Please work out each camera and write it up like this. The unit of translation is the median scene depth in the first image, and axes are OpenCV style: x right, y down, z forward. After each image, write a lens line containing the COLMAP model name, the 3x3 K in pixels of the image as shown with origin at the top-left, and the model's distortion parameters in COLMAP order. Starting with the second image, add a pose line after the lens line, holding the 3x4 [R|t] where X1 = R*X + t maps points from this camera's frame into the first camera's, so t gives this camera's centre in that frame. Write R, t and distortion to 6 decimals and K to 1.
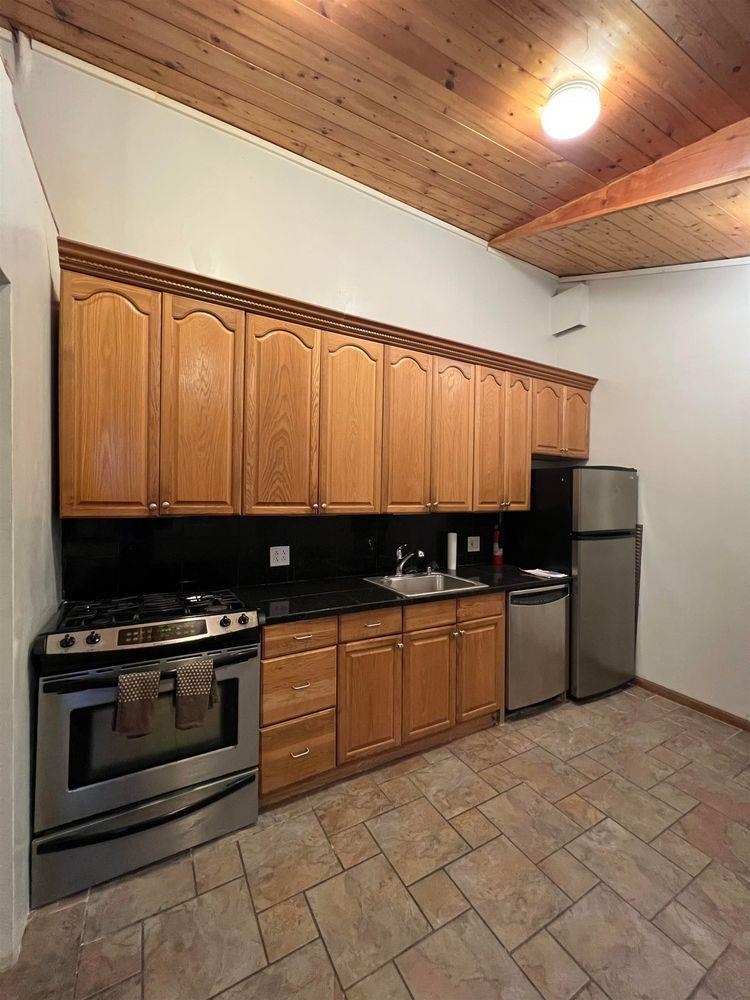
lens RADIAL K [[399.5, 0, 377.2], [0, 399.5, 500.5], [0, 0, 1]] dist [0.002008, -0.000327]
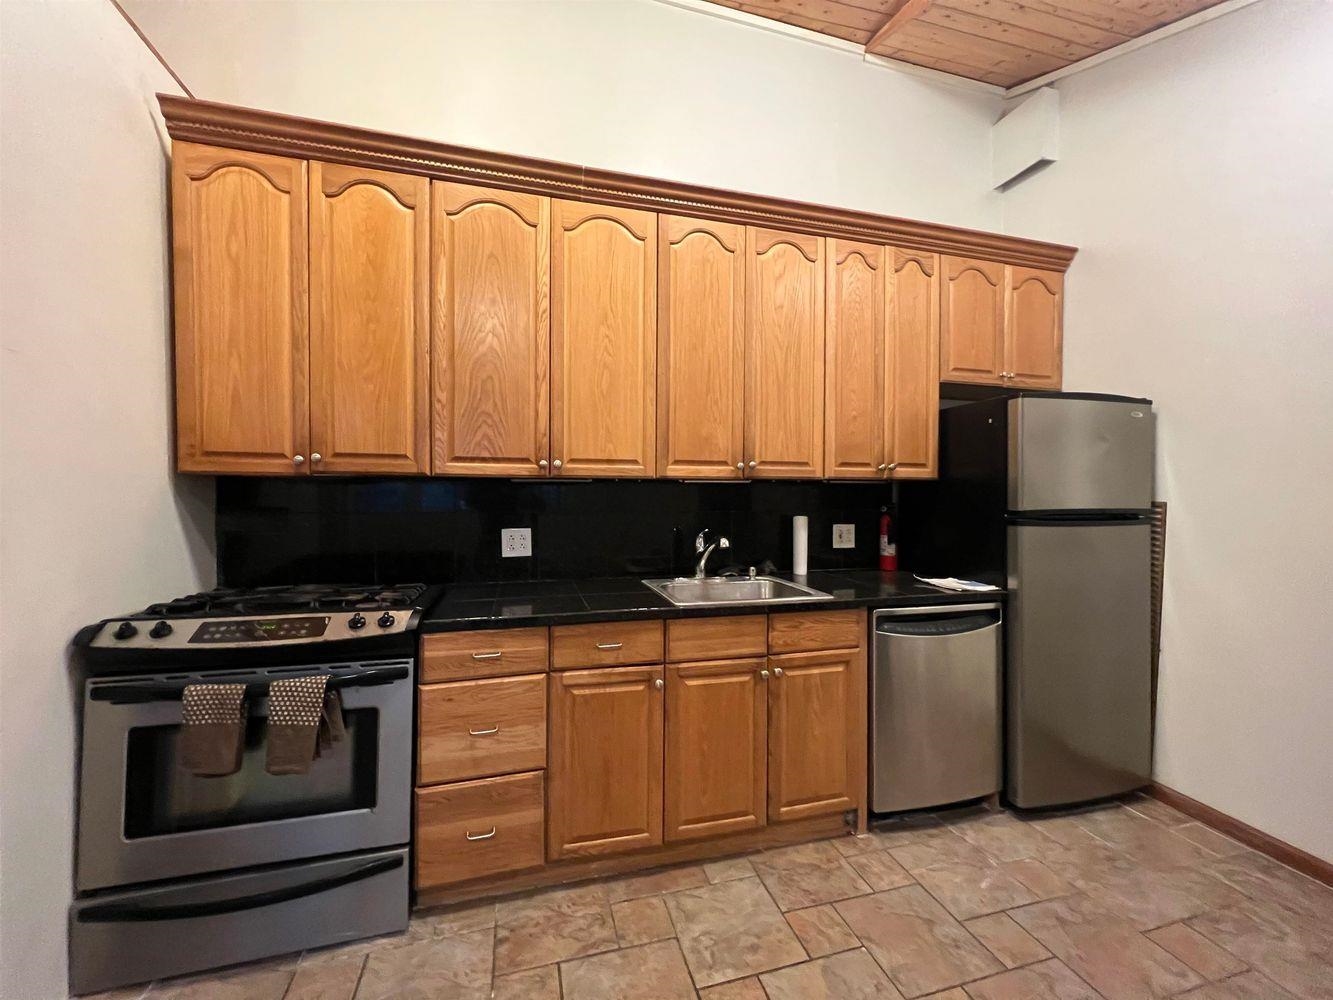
lens RADIAL K [[532.6, 0, 662.9], [0, 532.6, 497.7], [0, 0, 1]] dist [0.002008, -0.000327]
pose [[0.969704, -0.006920, -0.244186, 0.253525], [0.005943, 0.999971, -0.004738, 0.076079], [0.244212, 0.003144, 0.969717, 0.191392]]
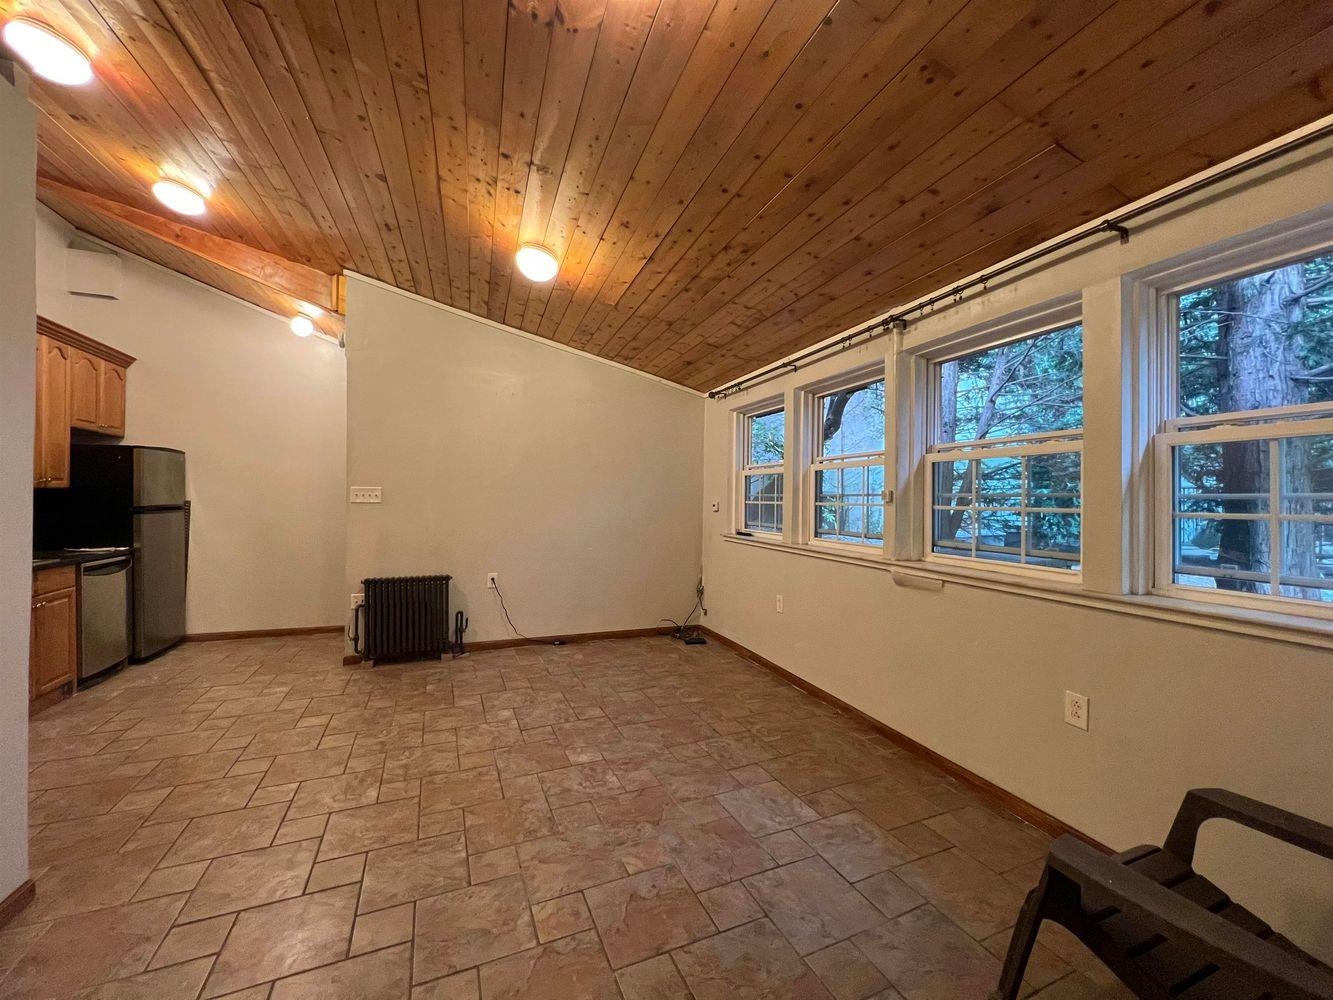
lens RADIAL K [[532.6, 0, 663.9], [0, 532.6, 498.5], [0, 0, 1]] dist [0.002008, -0.000327]
pose [[0.116377, -0.009878, 0.993156, -0.973820], [0.001834, 0.999951, 0.009731, 0.056320], [-0.993203, 0.000689, 0.116389, -0.736629]]
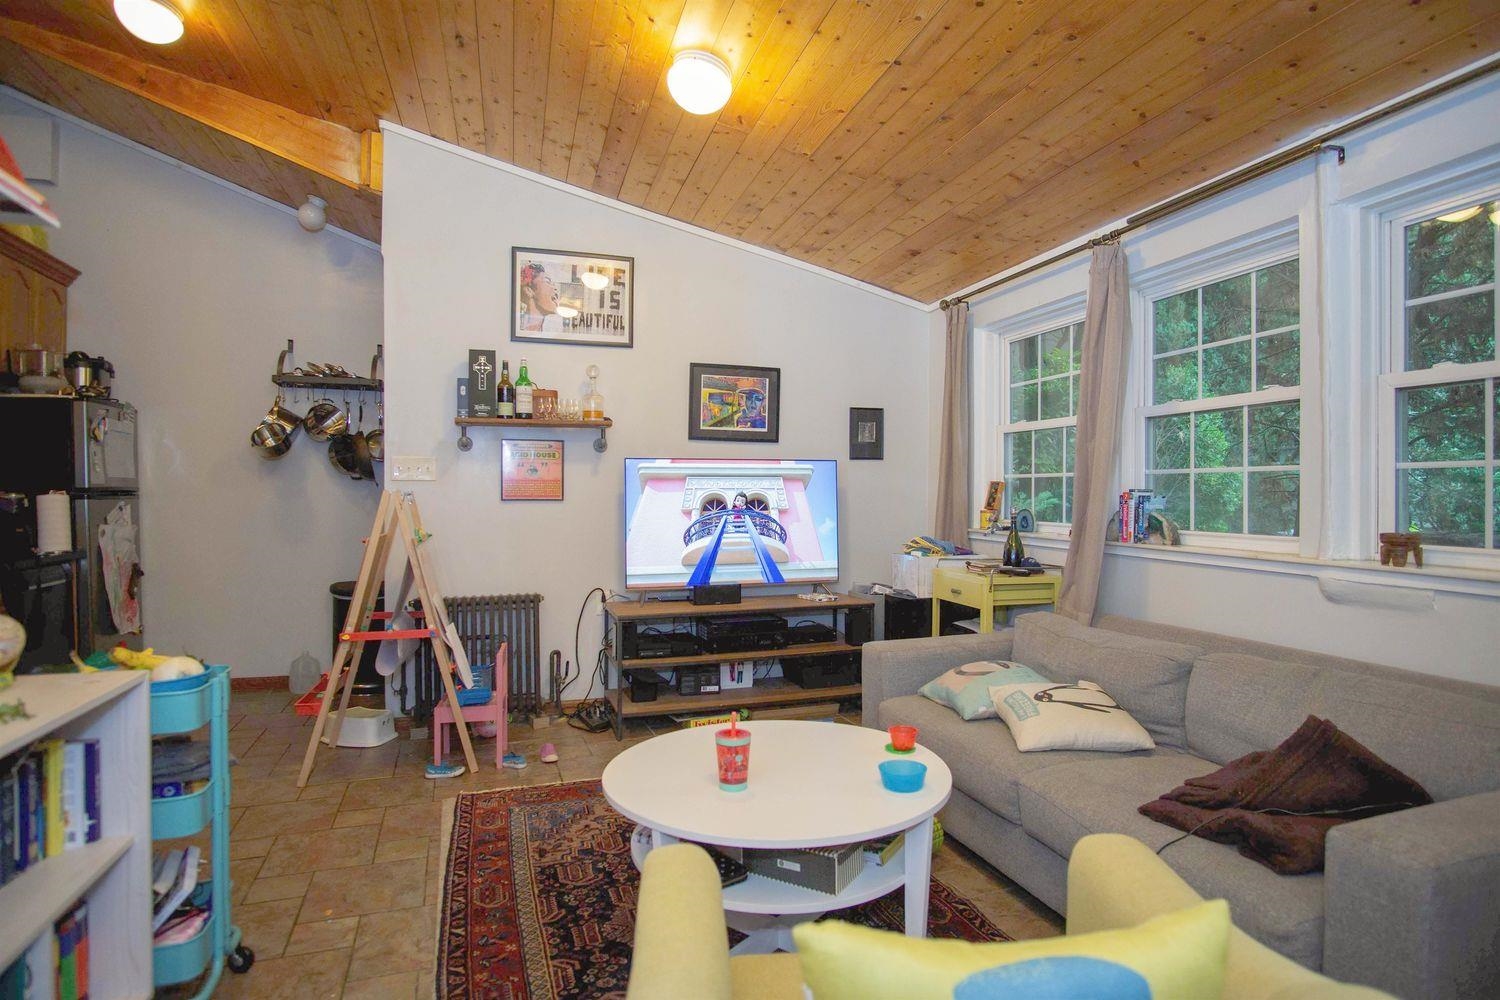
lens RADIAL K [[802.8, 0, 748.1], [0, 802.8, 495.6], [0, 0, 1]] dist [-0.011313, -0.000774]
pose [[0.183996, -0.022886, 0.982660, -0.884111], [0.012175, 0.999705, 0.021003, 0.090038], [-0.982852, 0.008099, 0.184221, -0.549344]]
